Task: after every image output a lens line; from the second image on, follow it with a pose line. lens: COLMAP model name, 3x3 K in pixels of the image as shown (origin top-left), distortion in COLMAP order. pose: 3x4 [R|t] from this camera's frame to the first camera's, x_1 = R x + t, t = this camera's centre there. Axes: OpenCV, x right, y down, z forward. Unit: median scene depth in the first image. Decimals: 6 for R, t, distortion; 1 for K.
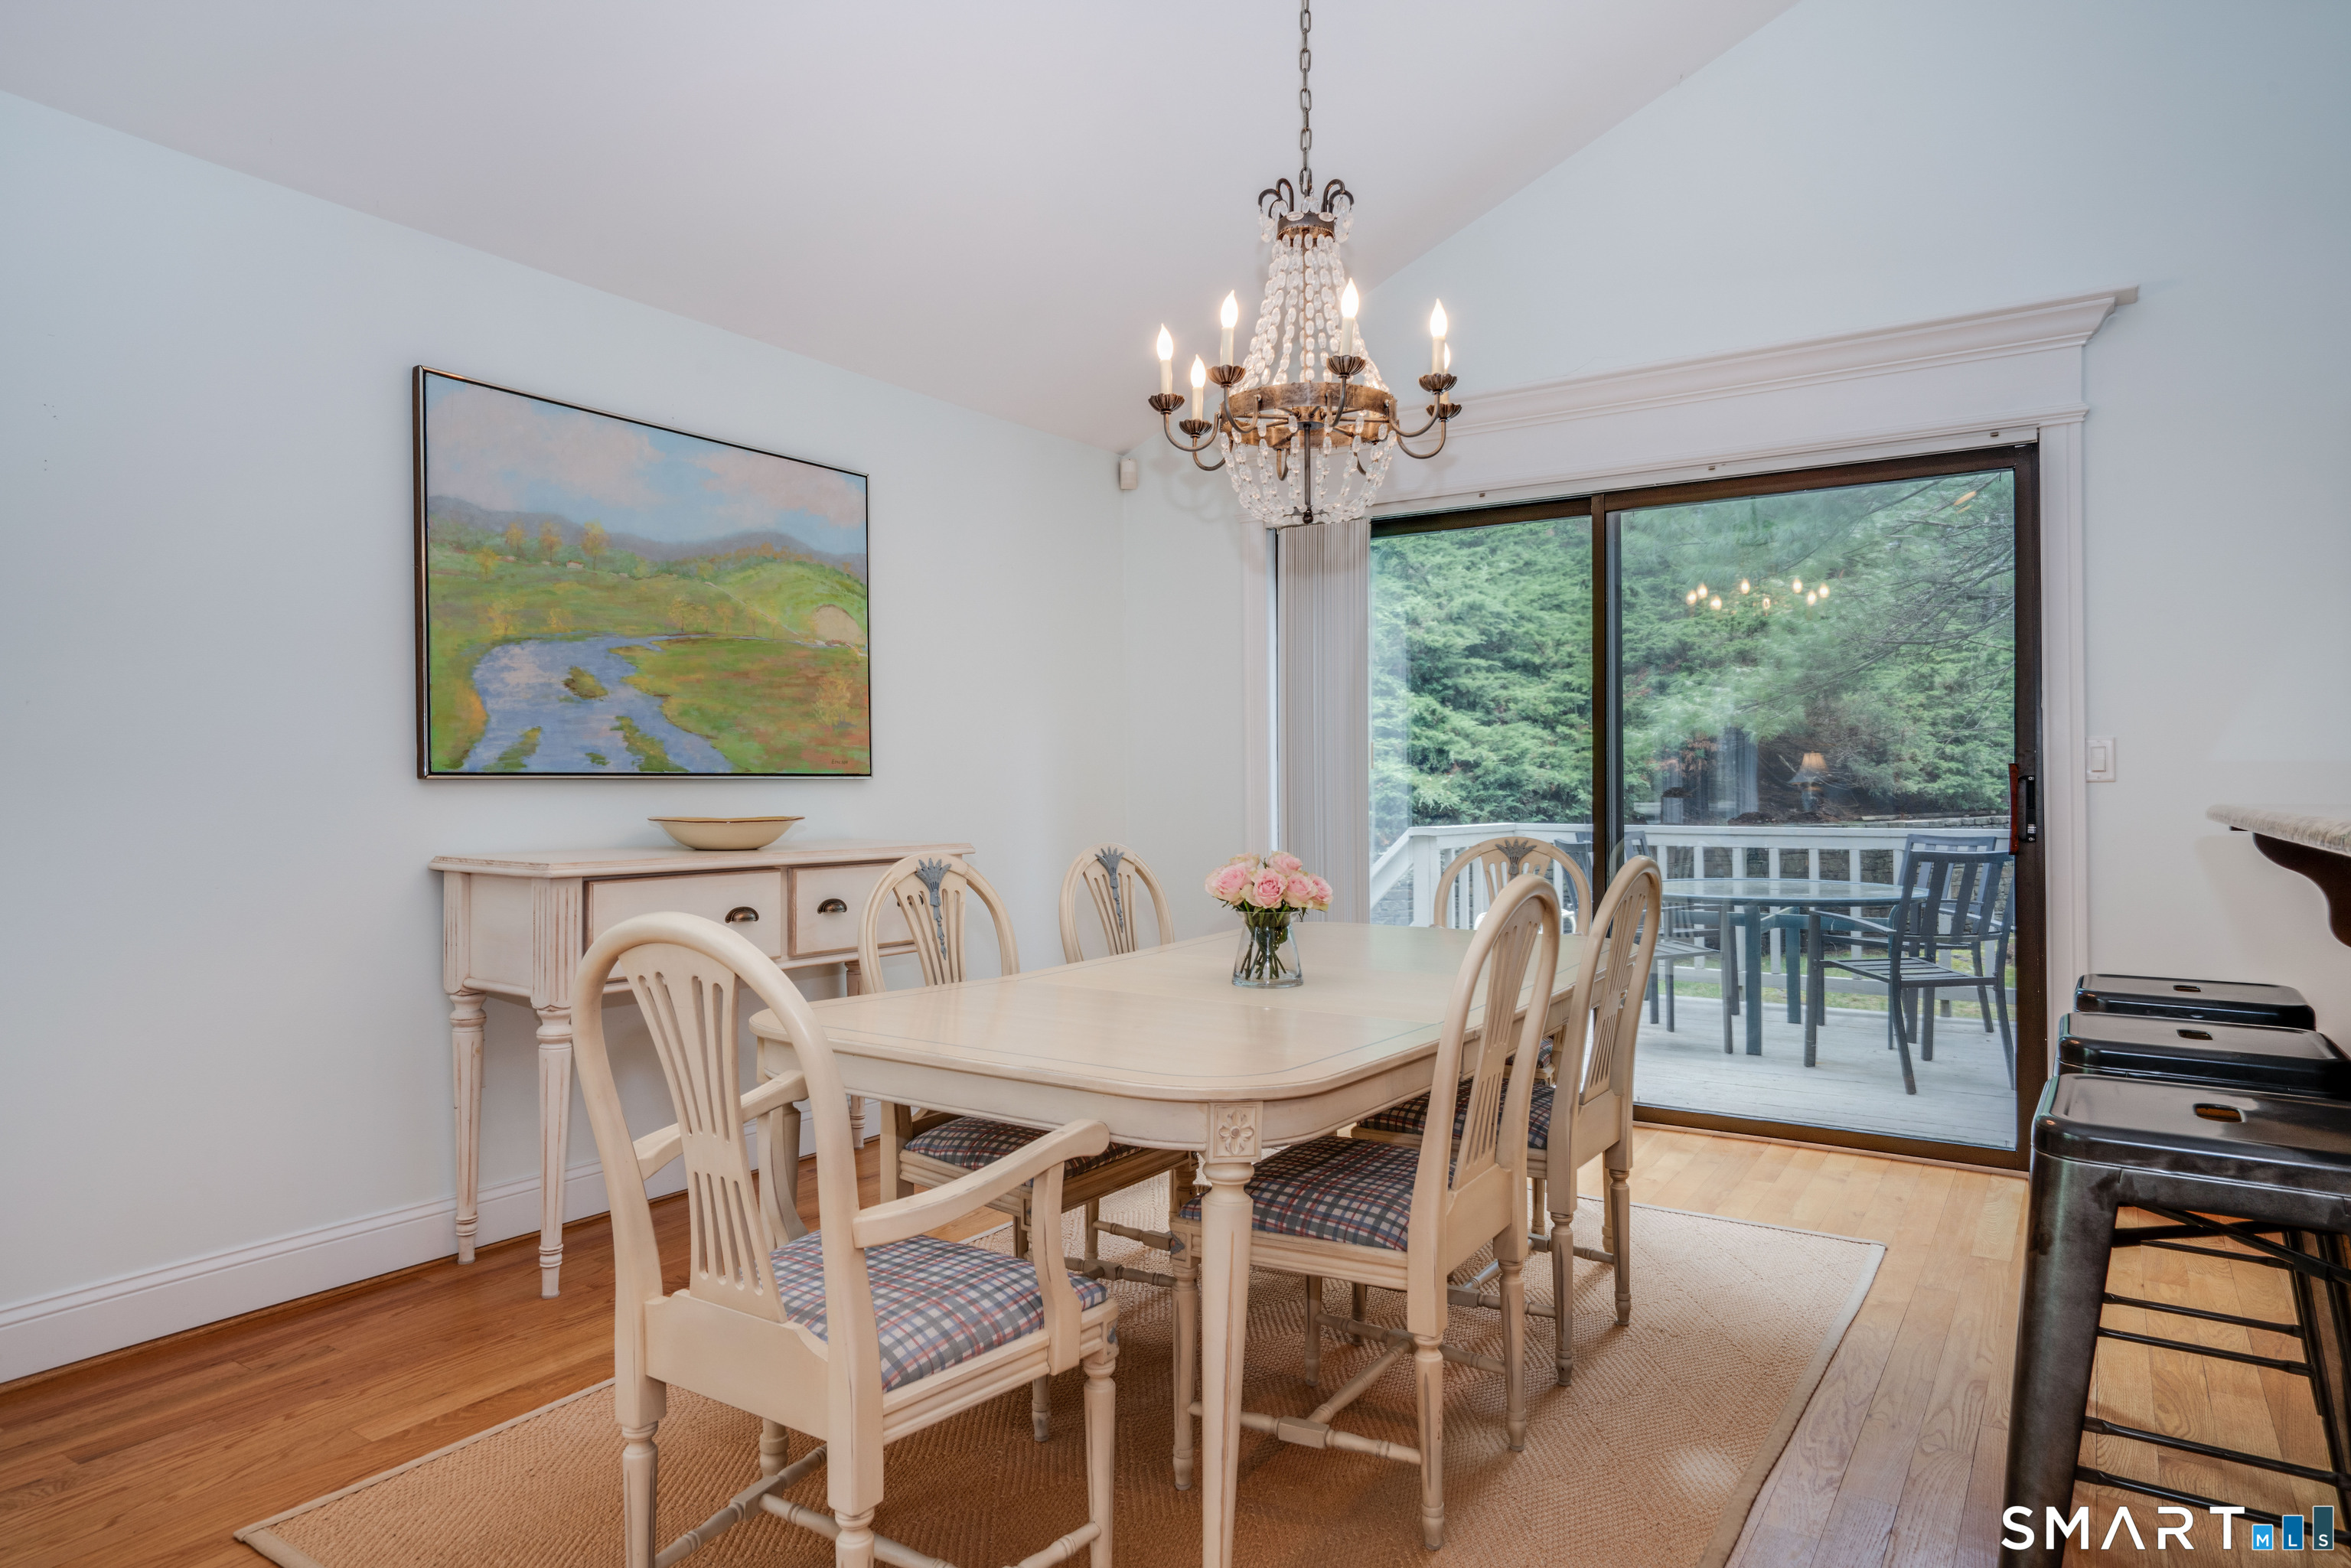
lens RADIAL K [[1373.7, 0, 1165.5], [0, 1373.7, 779.2], [0, 0, 1]] dist [-0.009472, 0.000371]
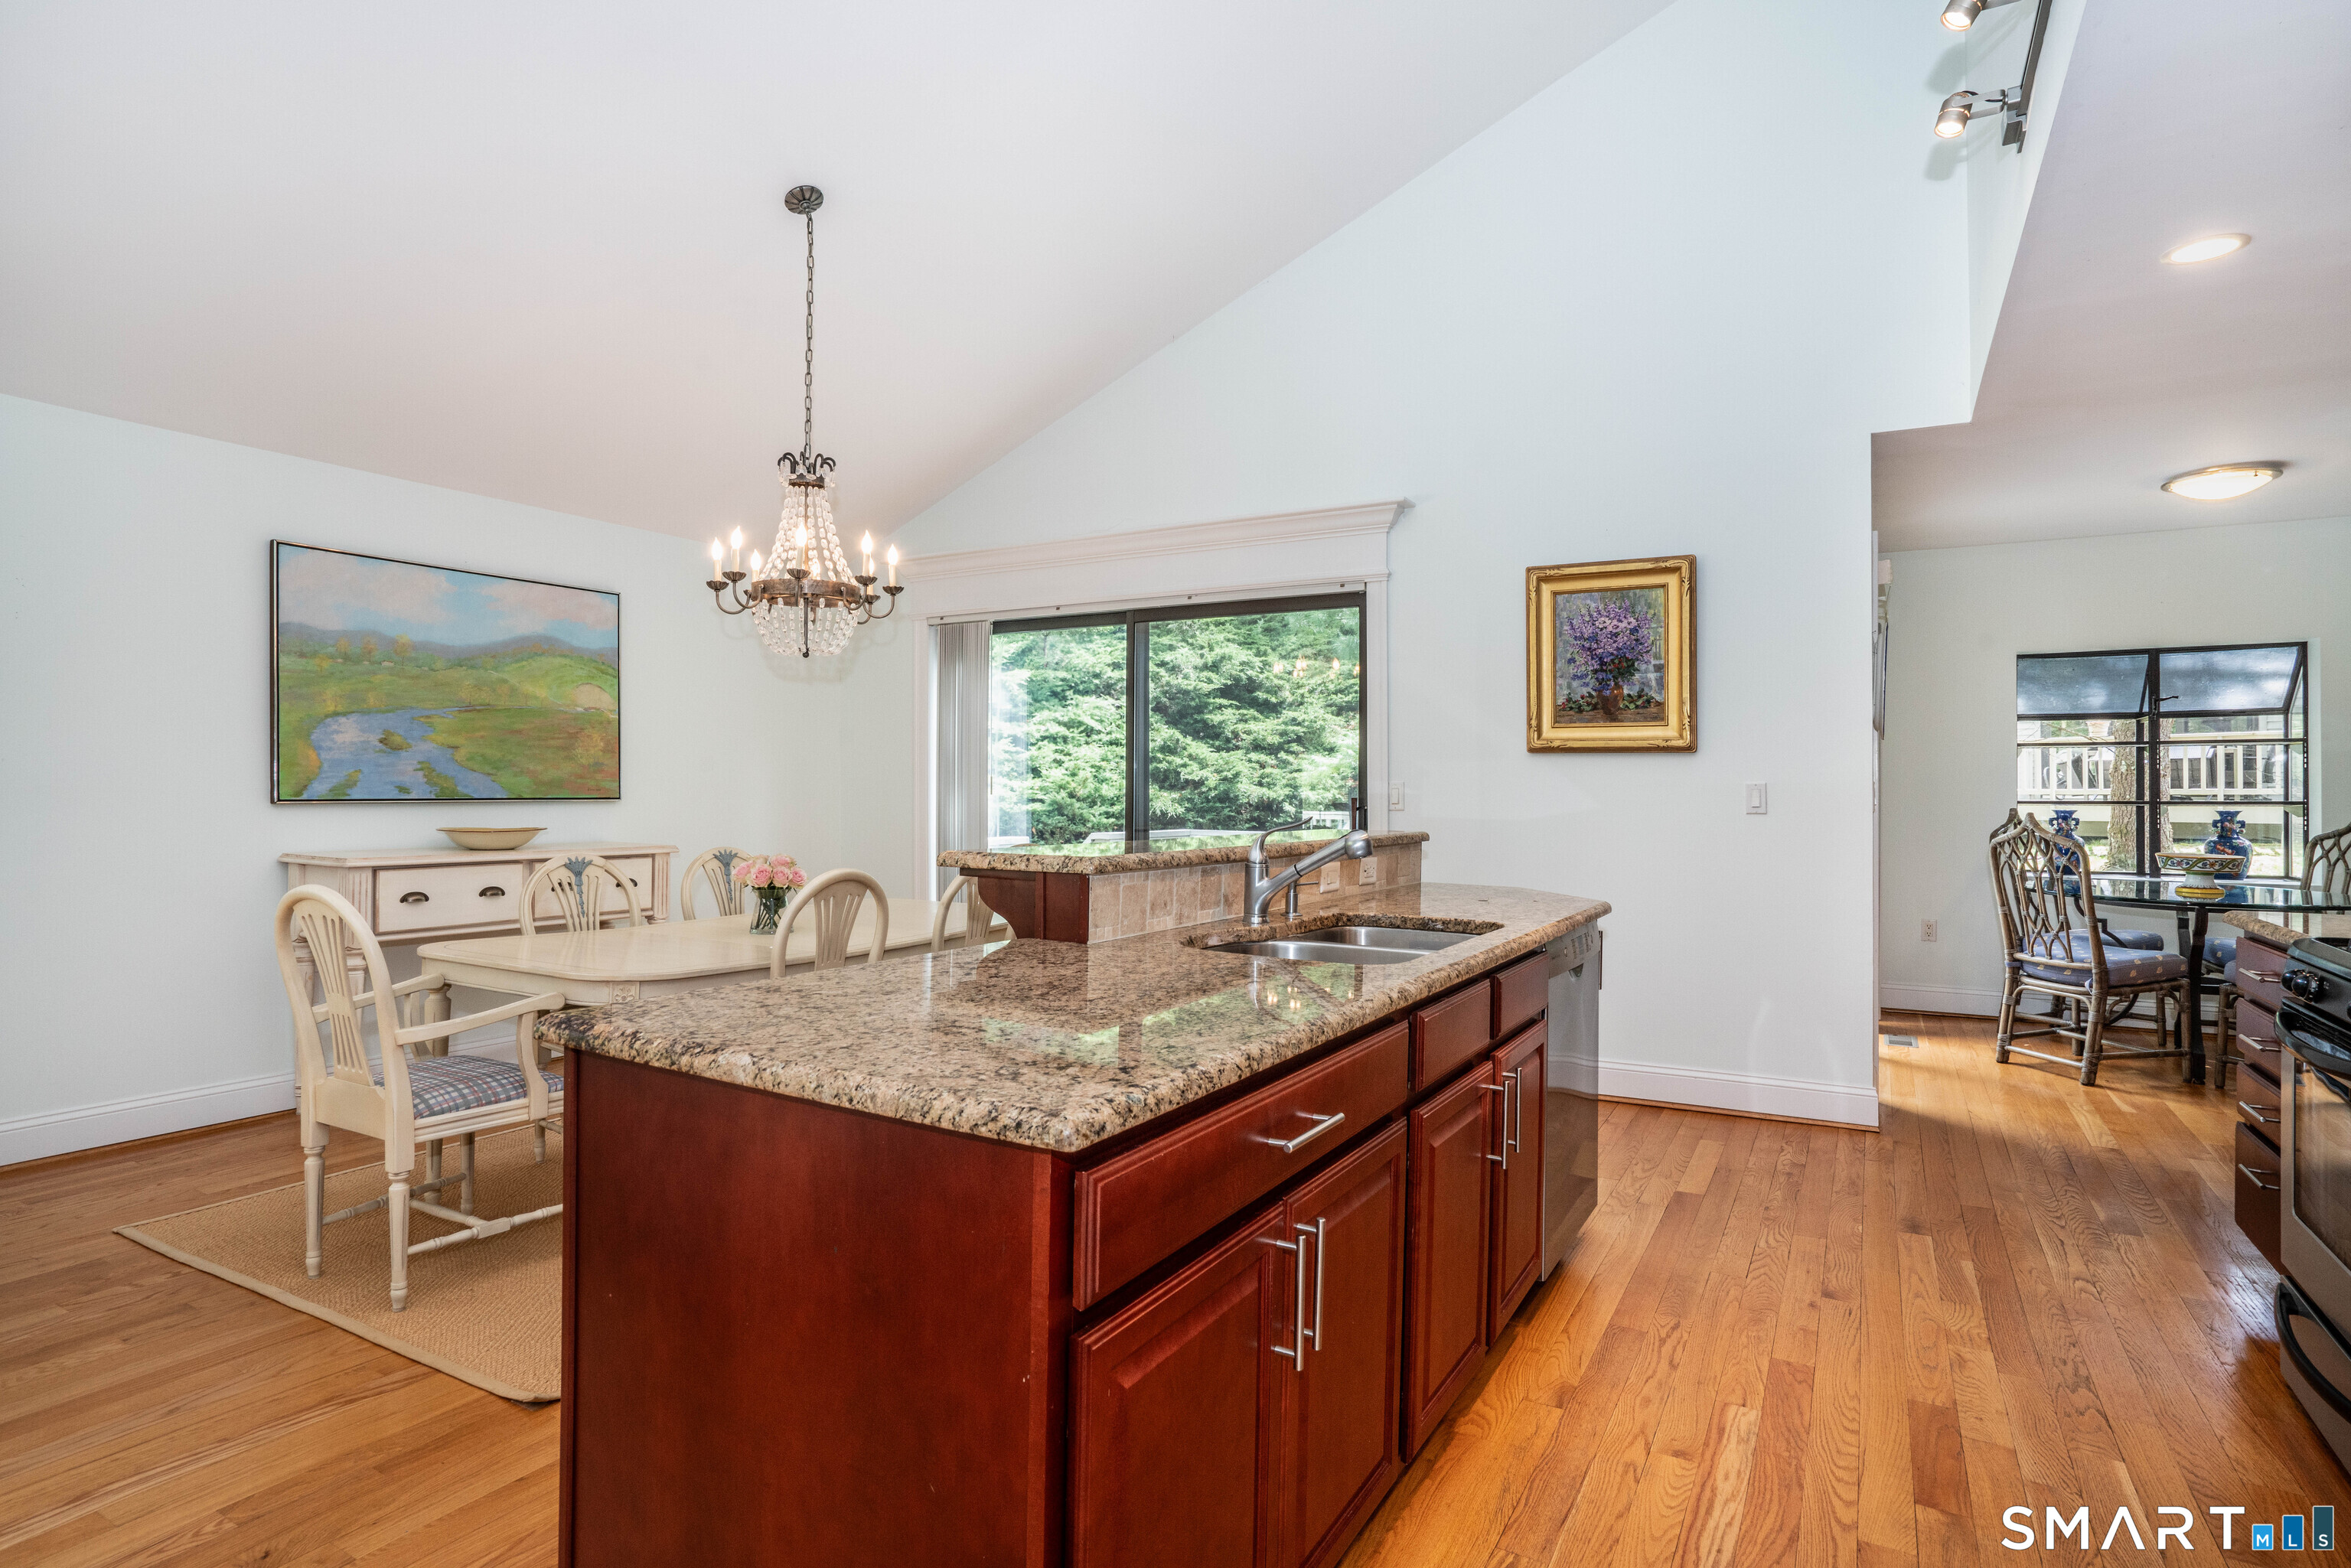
lens RADIAL K [[1207.0, 0, 1163.9], [0, 1207.0, 781.2], [0, 0, 1]] dist [-0.009854, 0.000583]
pose [[0.998568, 0.008126, 0.052871, 0.343532], [-0.008047, 0.999966, -0.001697, -0.027377], [-0.052883, 0.001269, 0.998600, -0.364255]]
